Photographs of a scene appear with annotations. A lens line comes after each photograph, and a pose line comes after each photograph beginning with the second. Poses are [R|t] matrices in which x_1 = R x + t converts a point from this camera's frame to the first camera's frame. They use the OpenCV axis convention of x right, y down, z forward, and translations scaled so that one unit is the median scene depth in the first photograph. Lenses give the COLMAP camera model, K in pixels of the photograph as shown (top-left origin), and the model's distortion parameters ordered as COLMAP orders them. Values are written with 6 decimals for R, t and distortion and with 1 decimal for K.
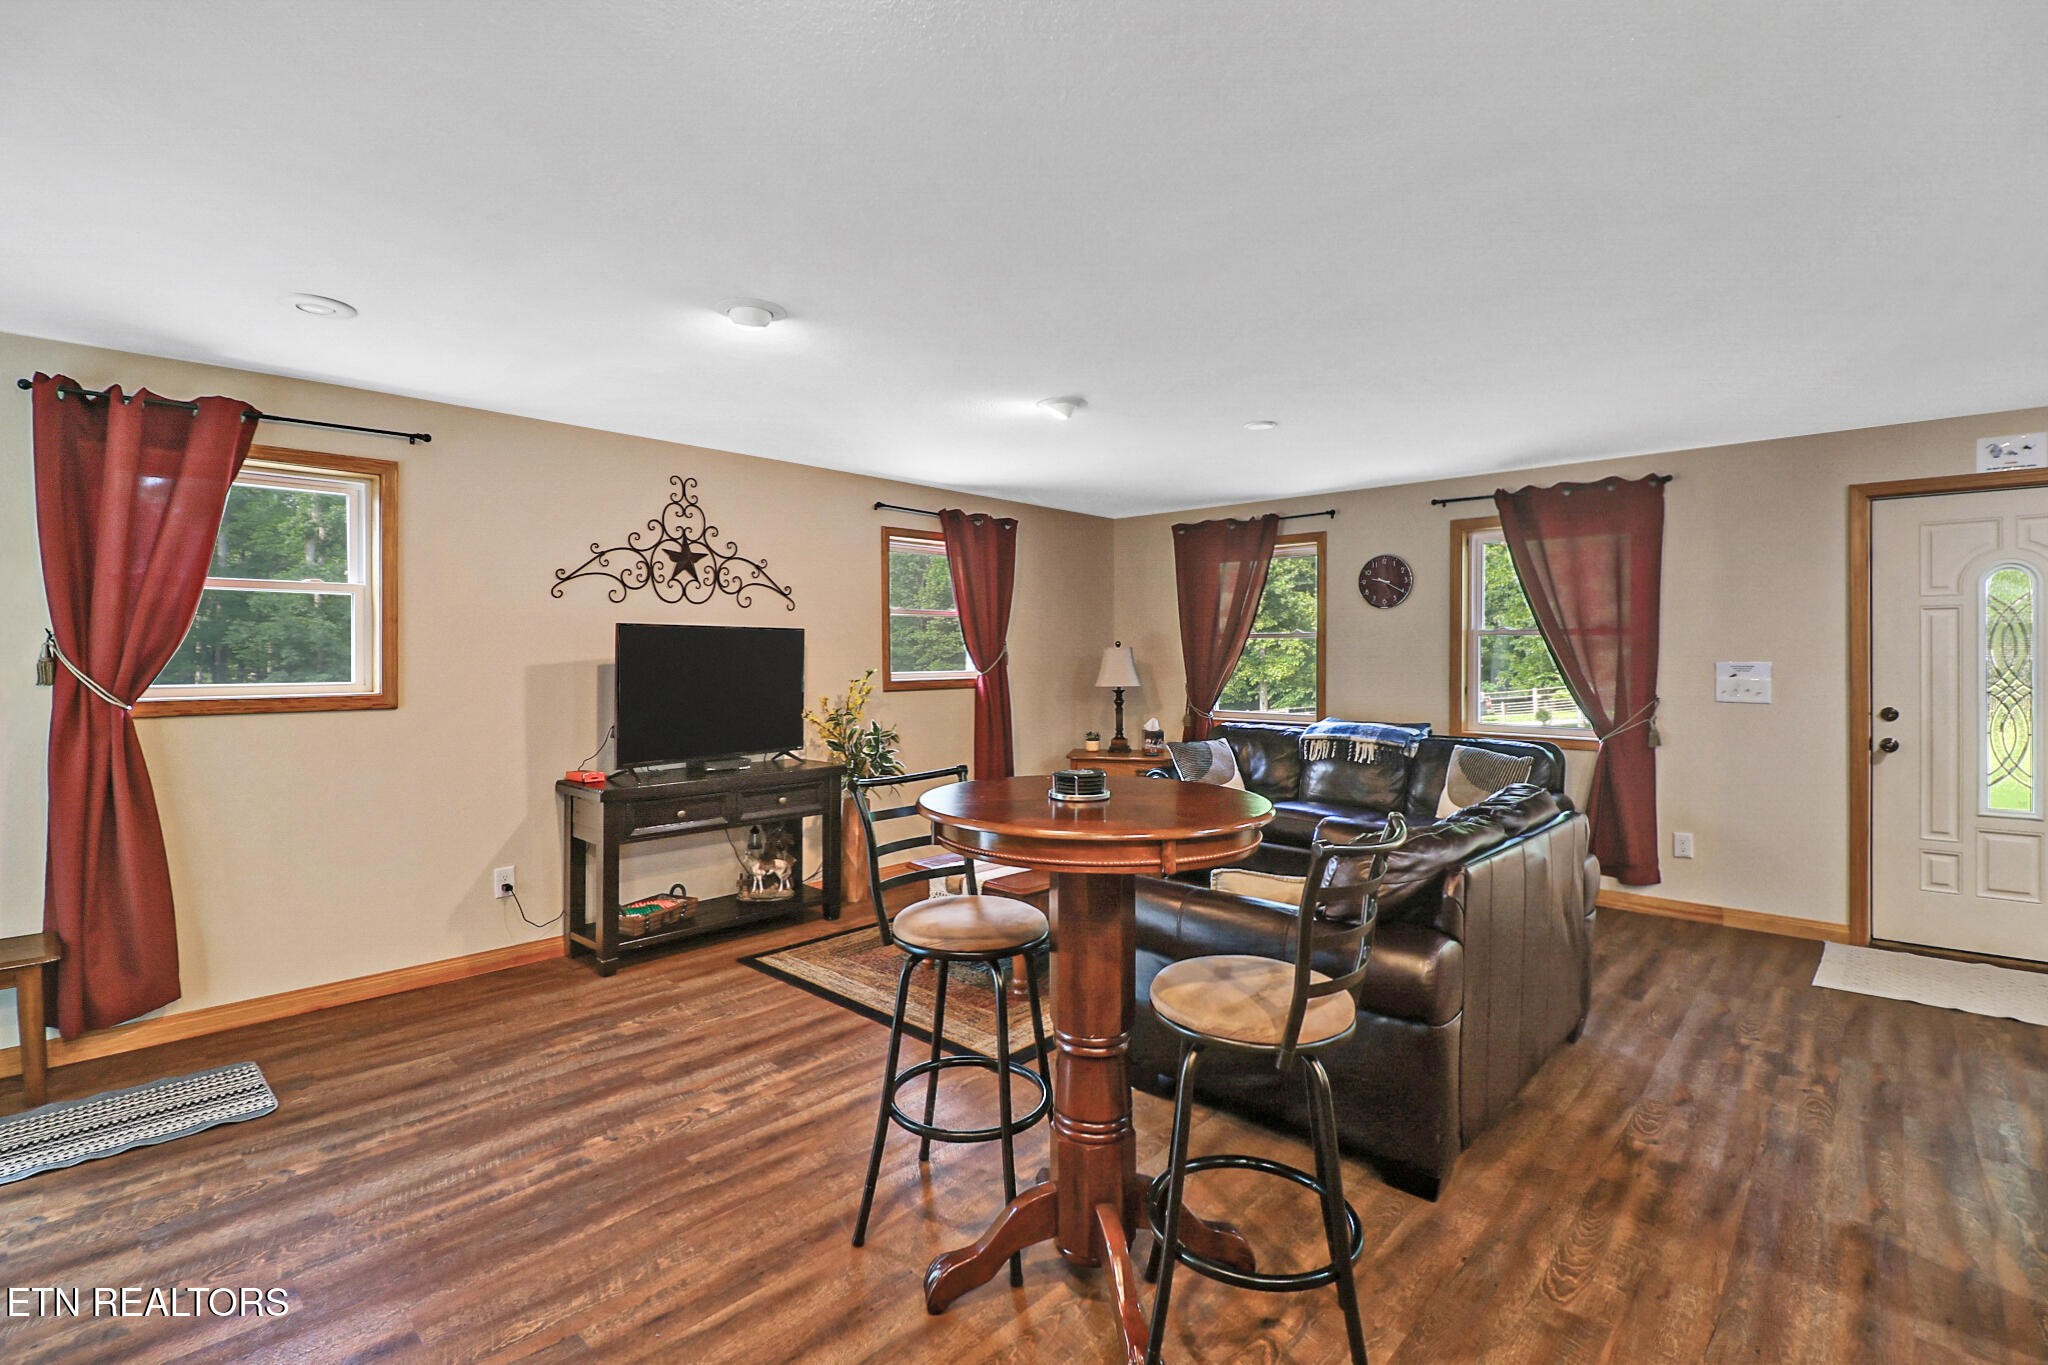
lens RADIAL K [[942.9, 0, 999.9], [0, 942.9, 654.0], [0, 0, 1]] dist [-0.003857, -0.010301]
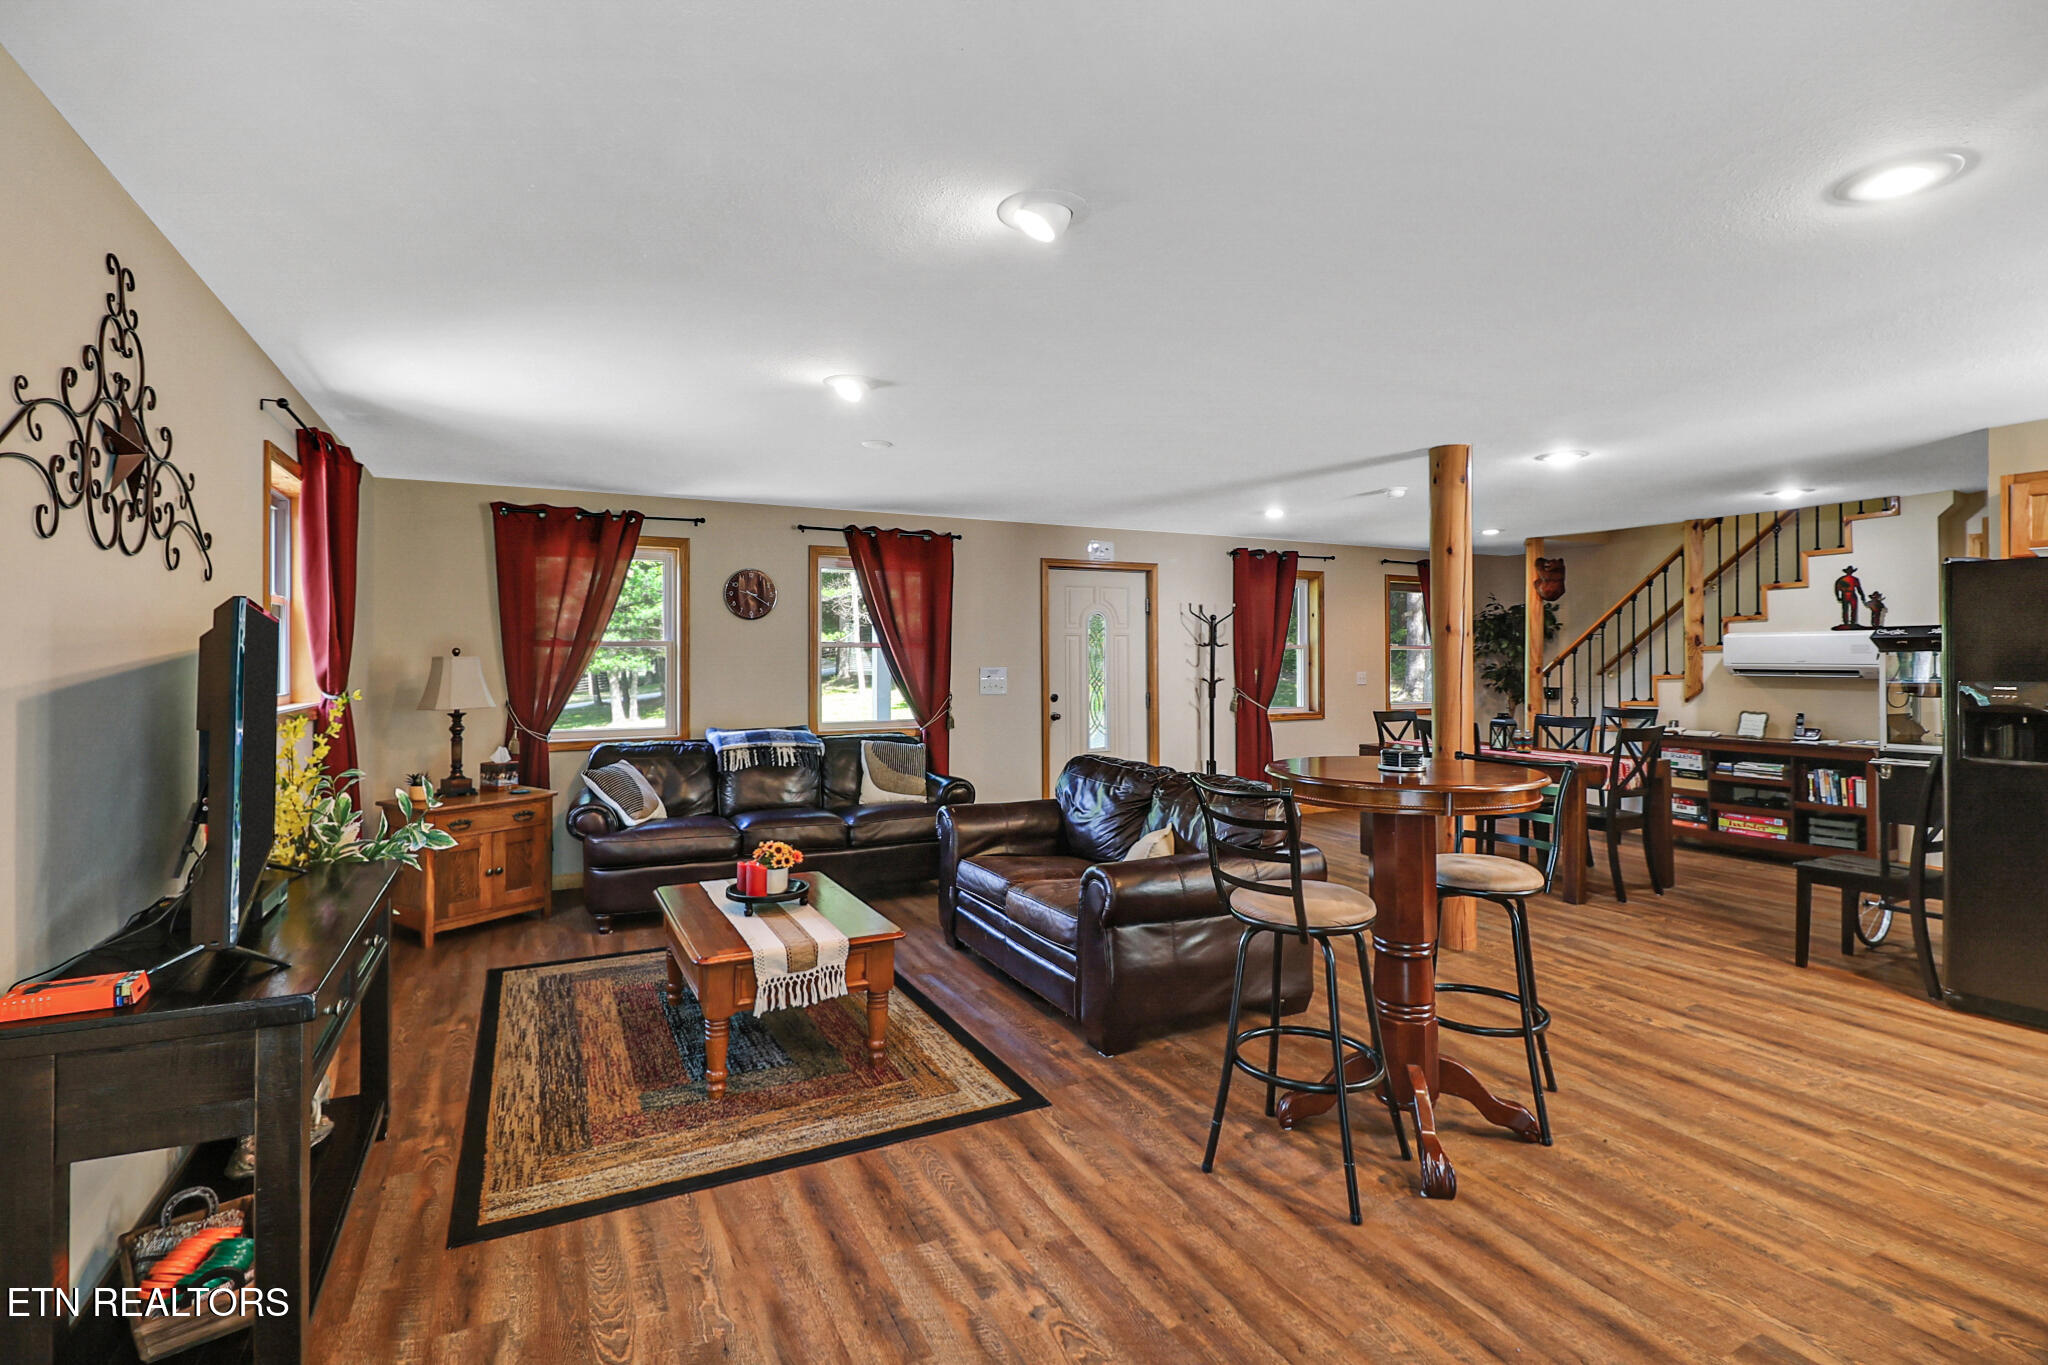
lens RADIAL K [[933.9, 0, 1008.2], [0, 933.9, 660.3], [0, 0, 1]] dist [-0.013303, -0.000191]
pose [[0.340852, -0.001711, 0.940115, -0.659656], [0.003426, 0.999994, 0.000578, -0.004001], [-0.940111, 0.003024, 0.340856, 0.525930]]
